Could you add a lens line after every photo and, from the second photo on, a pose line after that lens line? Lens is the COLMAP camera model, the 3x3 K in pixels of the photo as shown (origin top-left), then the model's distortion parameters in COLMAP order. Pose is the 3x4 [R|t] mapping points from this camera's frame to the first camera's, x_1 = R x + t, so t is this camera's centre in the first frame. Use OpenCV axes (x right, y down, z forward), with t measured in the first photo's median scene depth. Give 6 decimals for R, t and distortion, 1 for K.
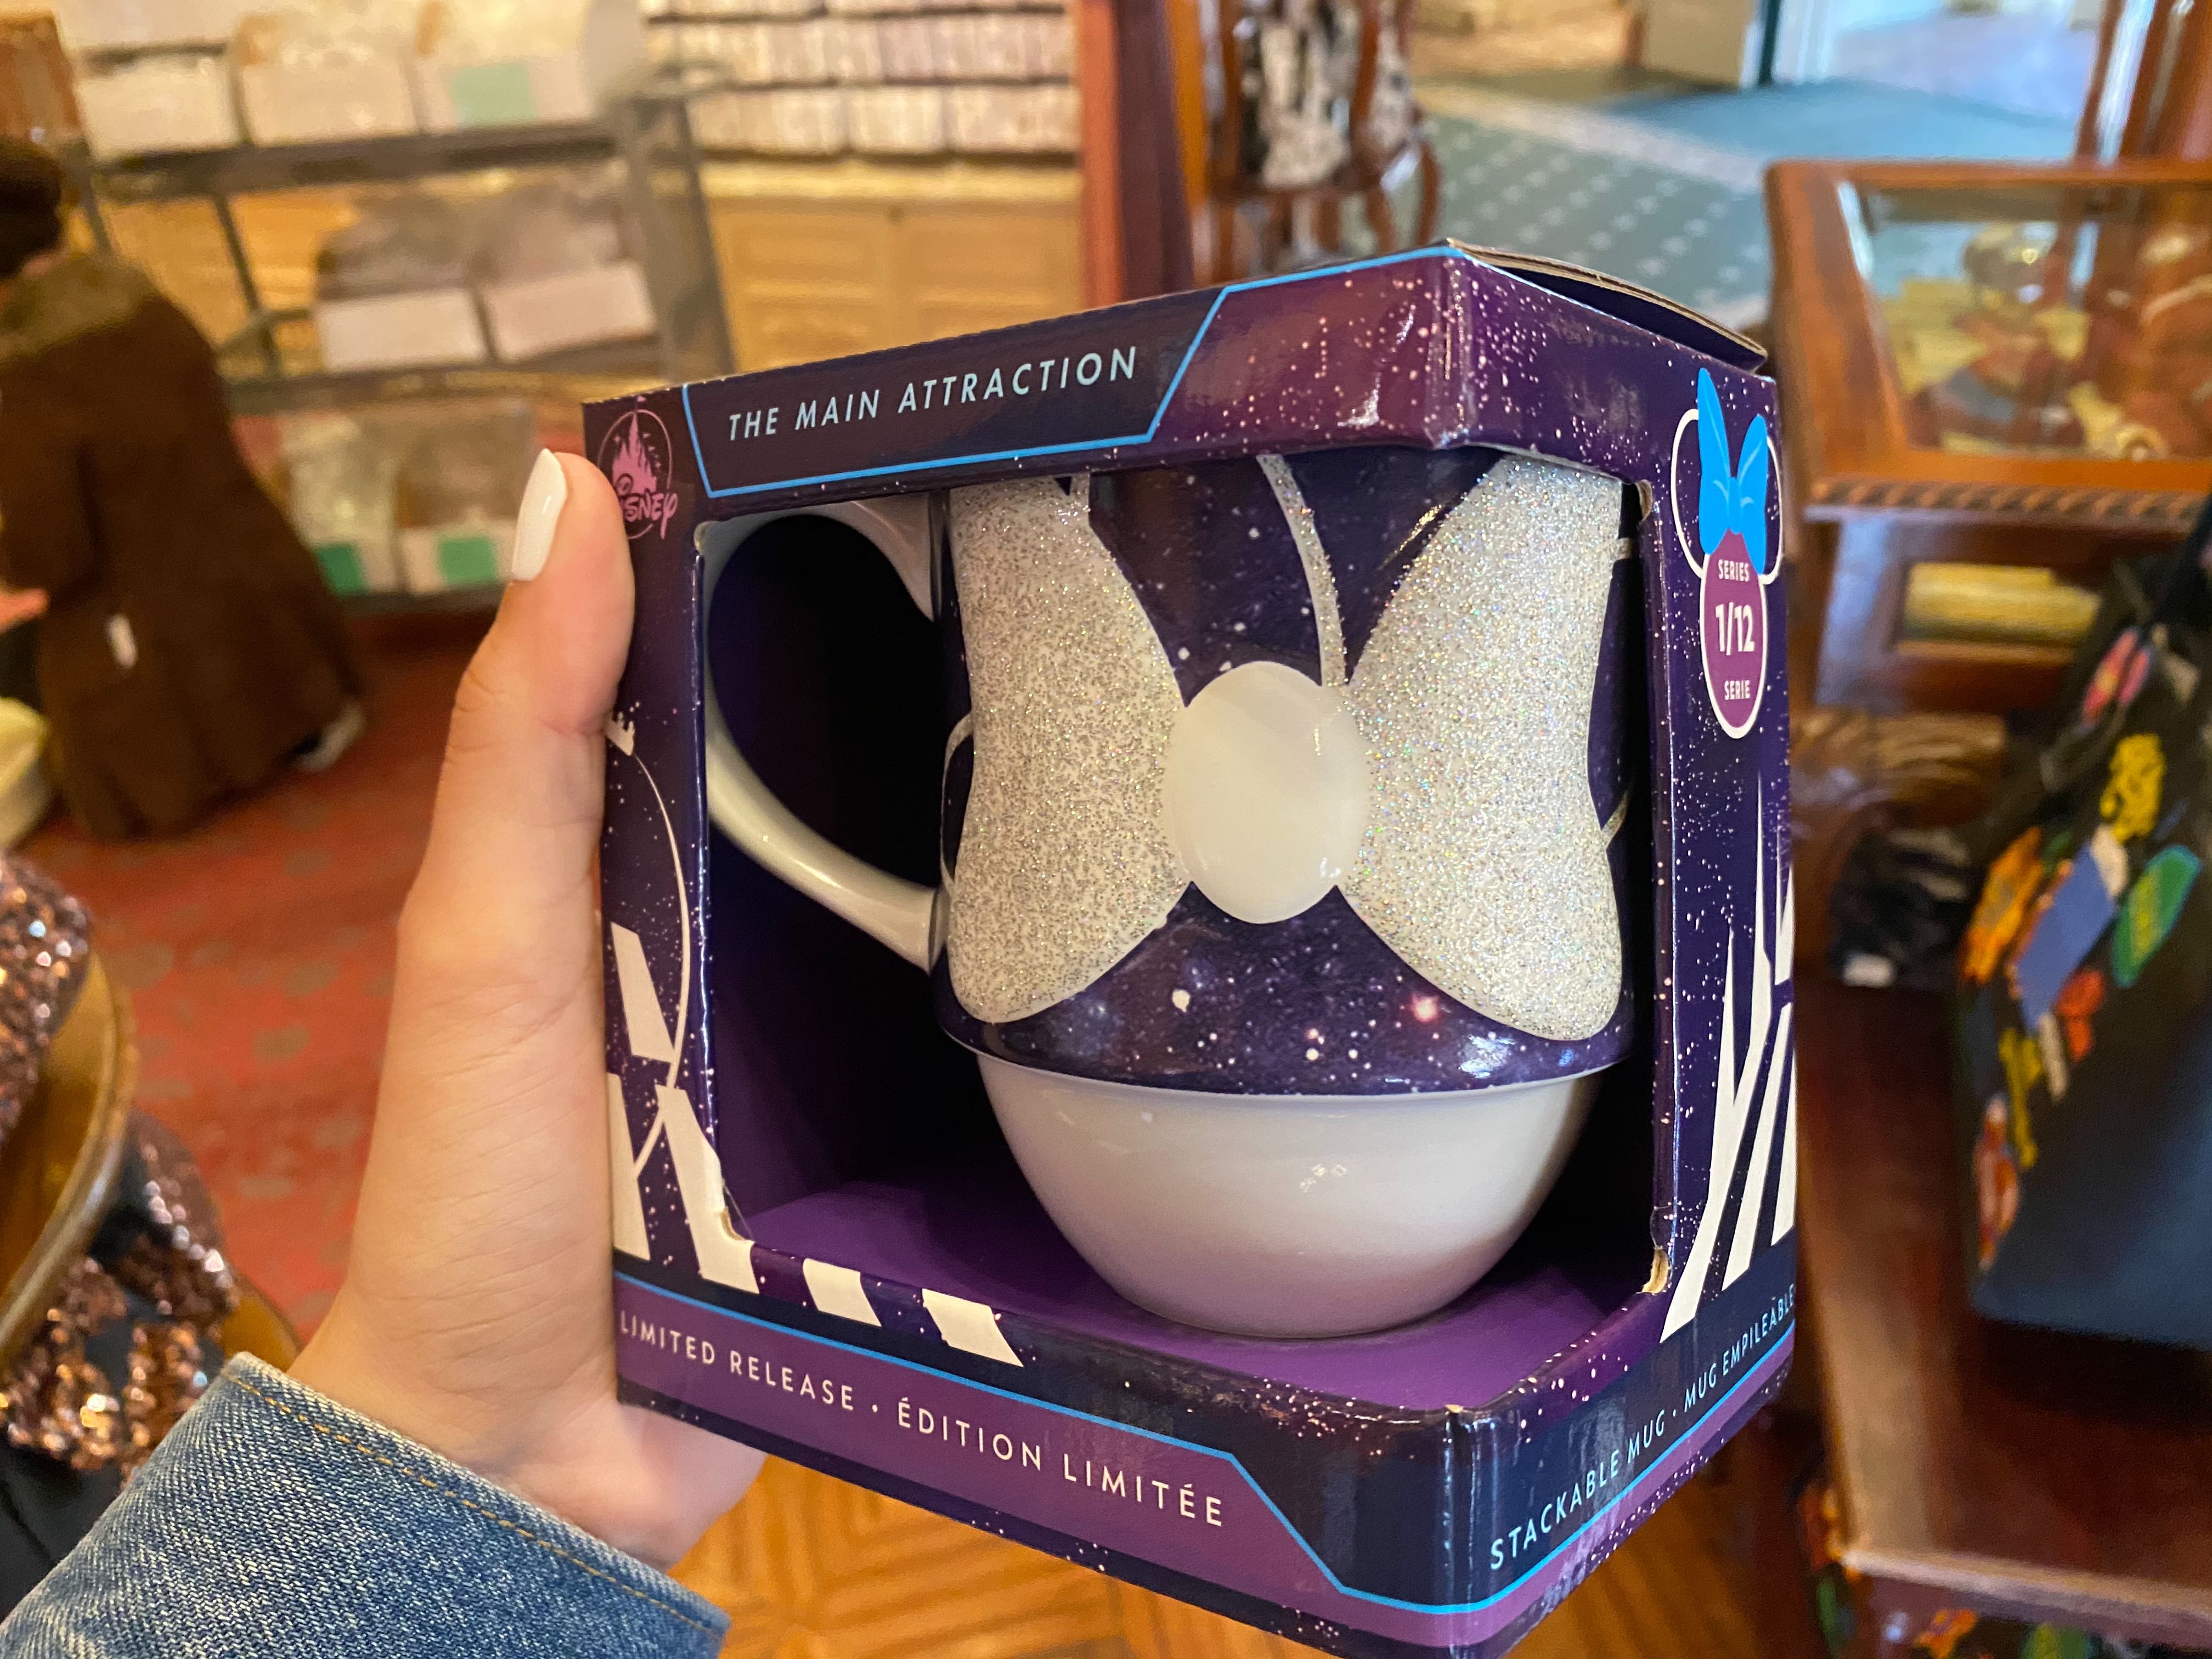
lens RADIAL K [[1743.8, 0, 1106.0], [0, 1743.8, 829.5], [0, 0, 1]] dist [-0.005821, -0.000339]
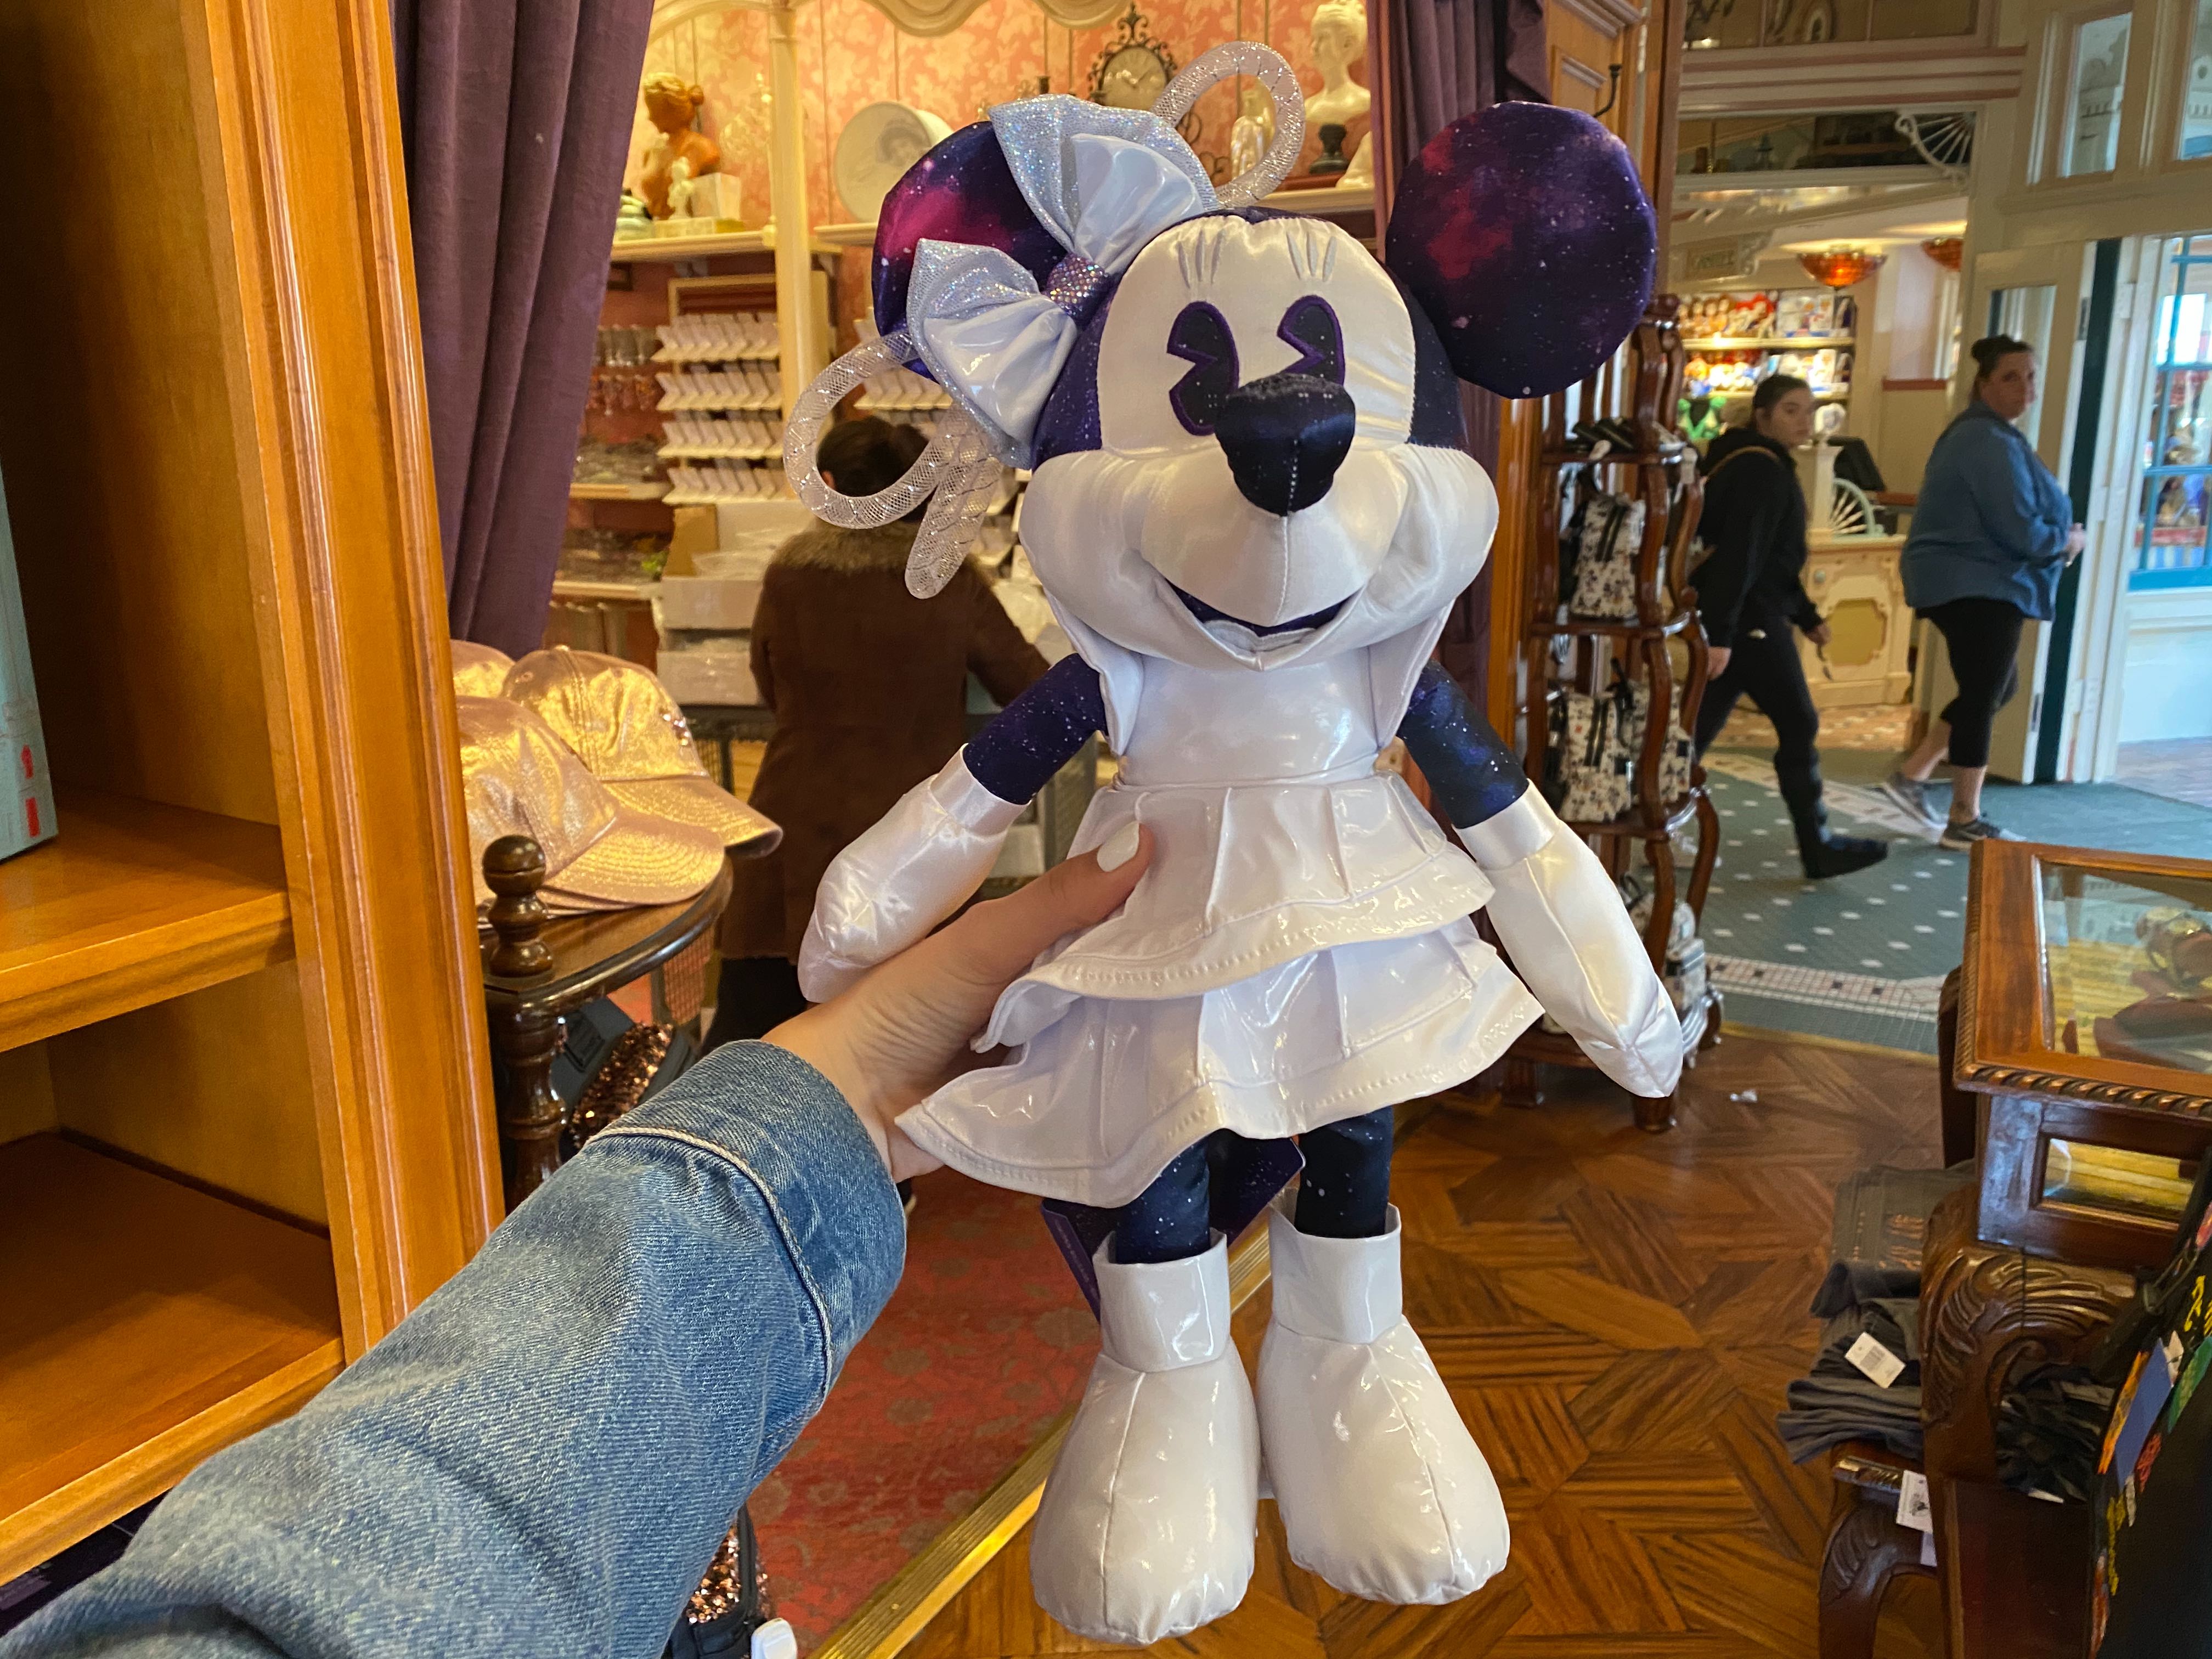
lens RADIAL K [[1743.8, 0, 1106.0], [0, 1743.8, 829.5], [0, 0, 1]] dist [-0.005821, -0.000339]
pose [[0.980252, 0.107119, -0.166227, -0.015405], [-0.155484, 0.936888, -0.313155, 0.062785], [0.122191, 0.332816, 0.935042, -0.161347]]
